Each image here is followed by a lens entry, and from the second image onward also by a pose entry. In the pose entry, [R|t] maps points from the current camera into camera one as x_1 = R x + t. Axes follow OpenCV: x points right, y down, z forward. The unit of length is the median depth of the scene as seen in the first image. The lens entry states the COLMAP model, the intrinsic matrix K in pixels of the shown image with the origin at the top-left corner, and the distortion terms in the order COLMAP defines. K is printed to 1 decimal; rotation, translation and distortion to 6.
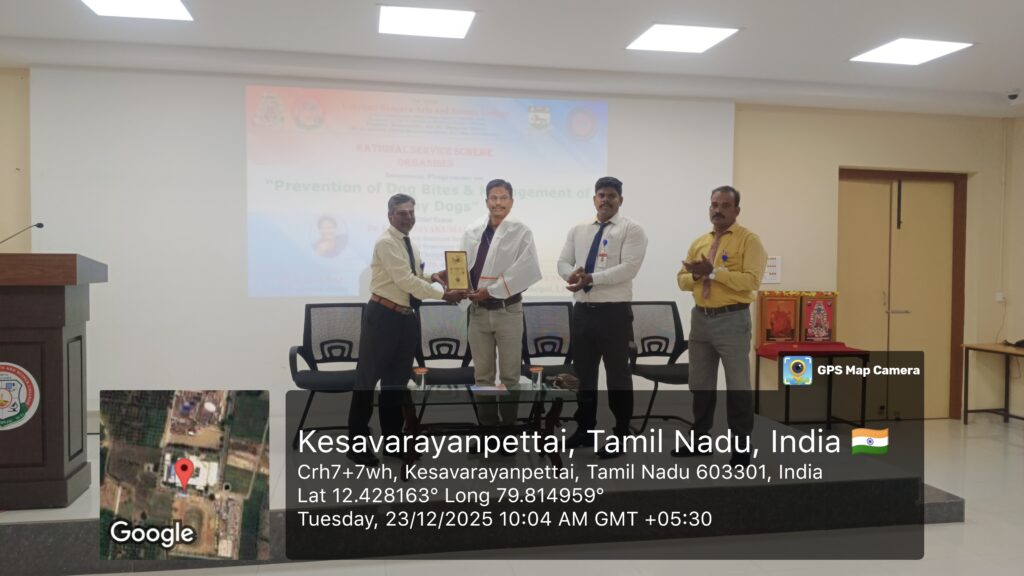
lens RADIAL K [[774.9, 0, 512.0], [0, 774.9, 288.0], [0, 0, 1]] dist [0.105994, -0.194253]
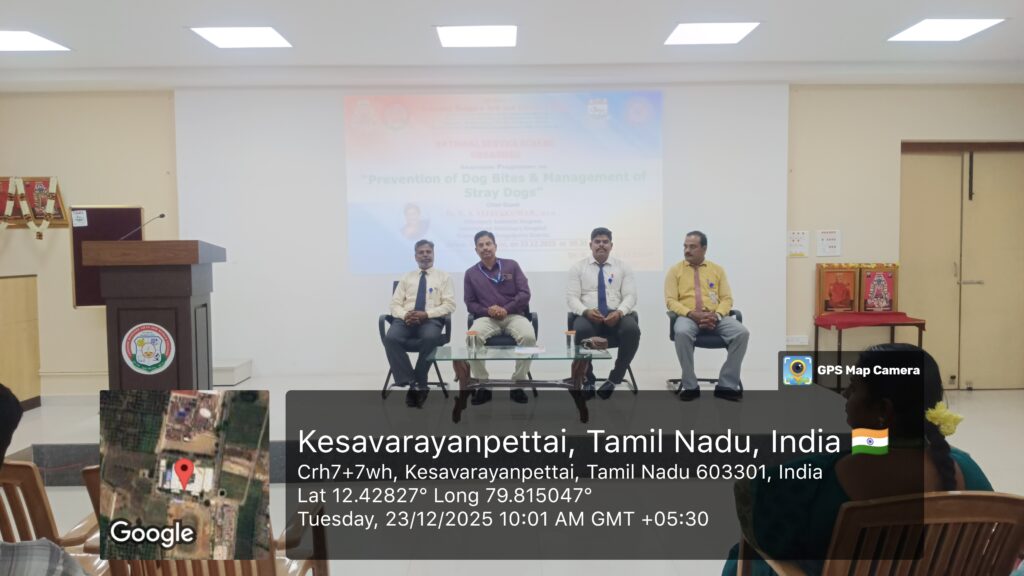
lens RADIAL K [[774.9, 0, 512.0], [0, 774.9, 288.0], [0, 0, 1]] dist [0.105994, -0.194253]
pose [[0.982724, -0.008398, -0.184889, 0.119803], [0.012915, 0.999646, 0.023241, 0.007495], [0.184628, -0.025228, 0.982485, -0.114479]]
